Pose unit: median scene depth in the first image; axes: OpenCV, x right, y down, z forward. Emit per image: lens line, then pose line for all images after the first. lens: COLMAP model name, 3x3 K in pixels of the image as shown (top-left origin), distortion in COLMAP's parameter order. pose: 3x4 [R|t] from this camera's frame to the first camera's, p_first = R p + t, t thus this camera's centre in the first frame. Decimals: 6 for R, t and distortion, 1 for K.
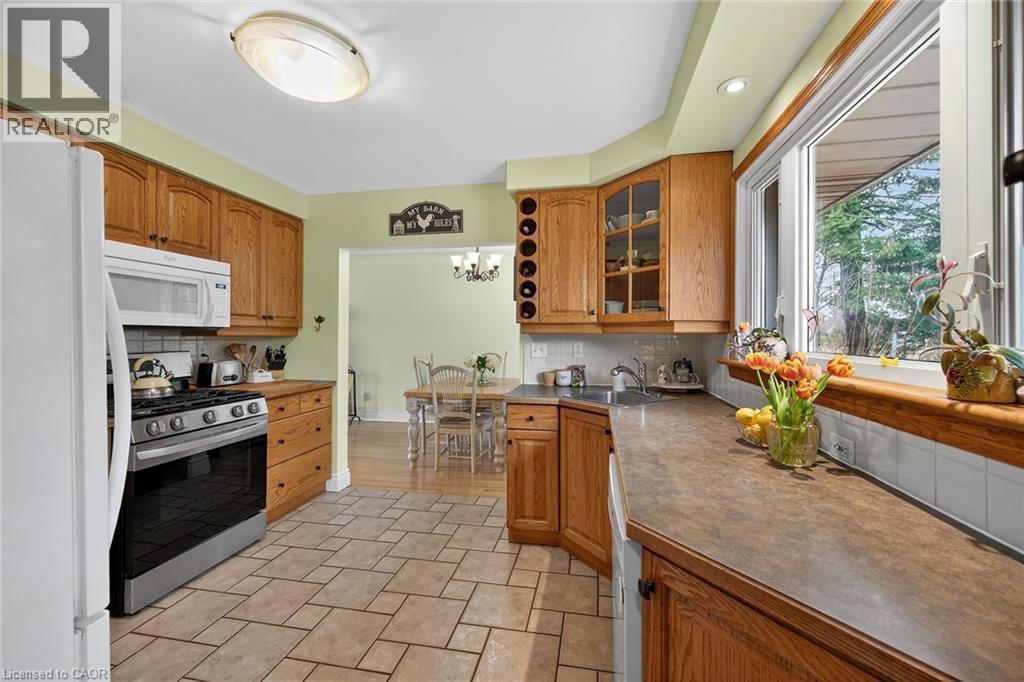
lens RADIAL K [[403.3, 0, 517.2], [0, 403.3, 334.8], [0, 0, 1]] dist [0.003890, -0.000155]
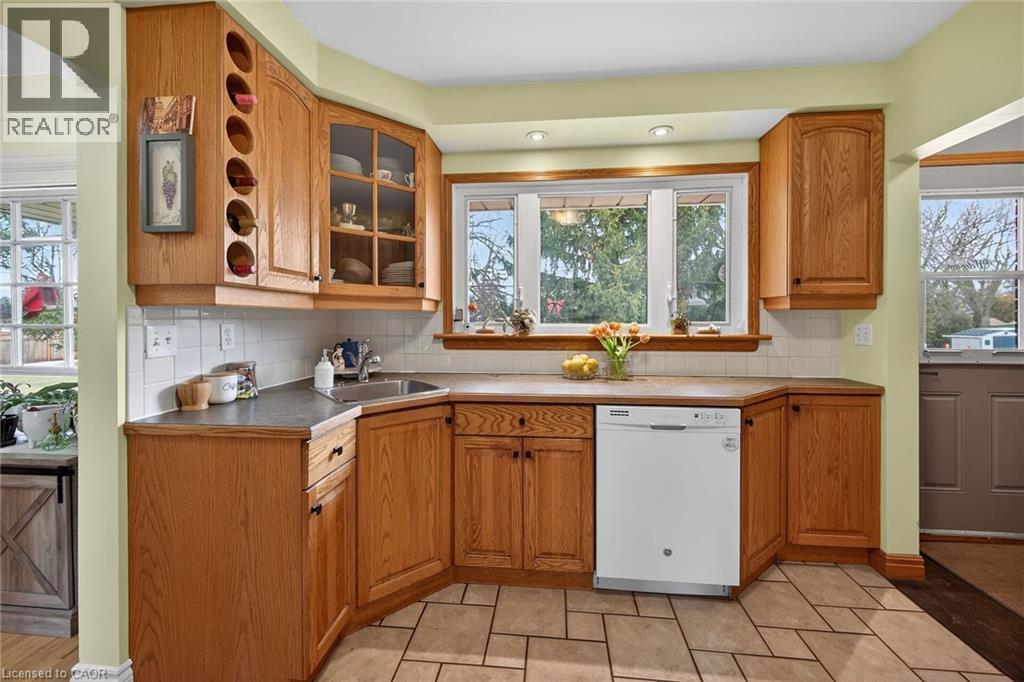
lens RADIAL K [[403.3, 0, 521.9], [0, 403.3, 321.2], [0, 0, 1]] dist [0.003890, -0.000155]
pose [[-0.095665, -0.006859, 0.995390, -0.523959], [-0.001769, 0.999976, 0.006720, 0.012392], [-0.995412, -0.001118, -0.095675, 0.718252]]
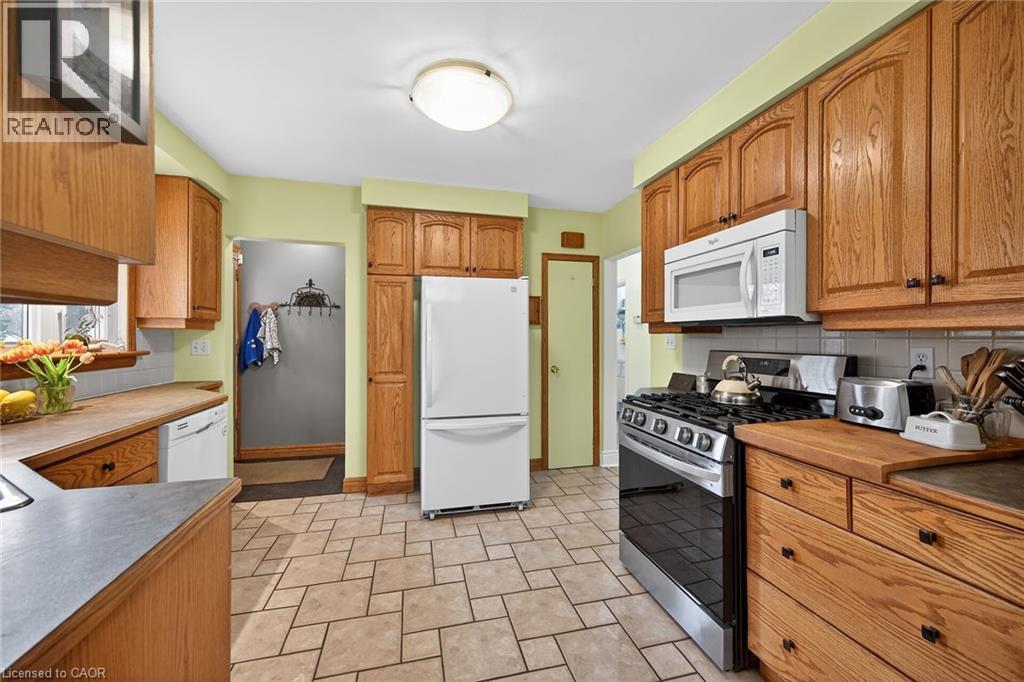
lens RADIAL K [[403.3, 0, 514.3], [0, 403.3, 338.9], [0, 0, 1]] dist [0.003890, -0.000155]
pose [[-0.899211, -0.001674, -0.437513, -0.092187], [-0.002286, 0.999997, 0.000872, 0.015360], [0.437510, 0.001784, -0.899212, 1.363448]]
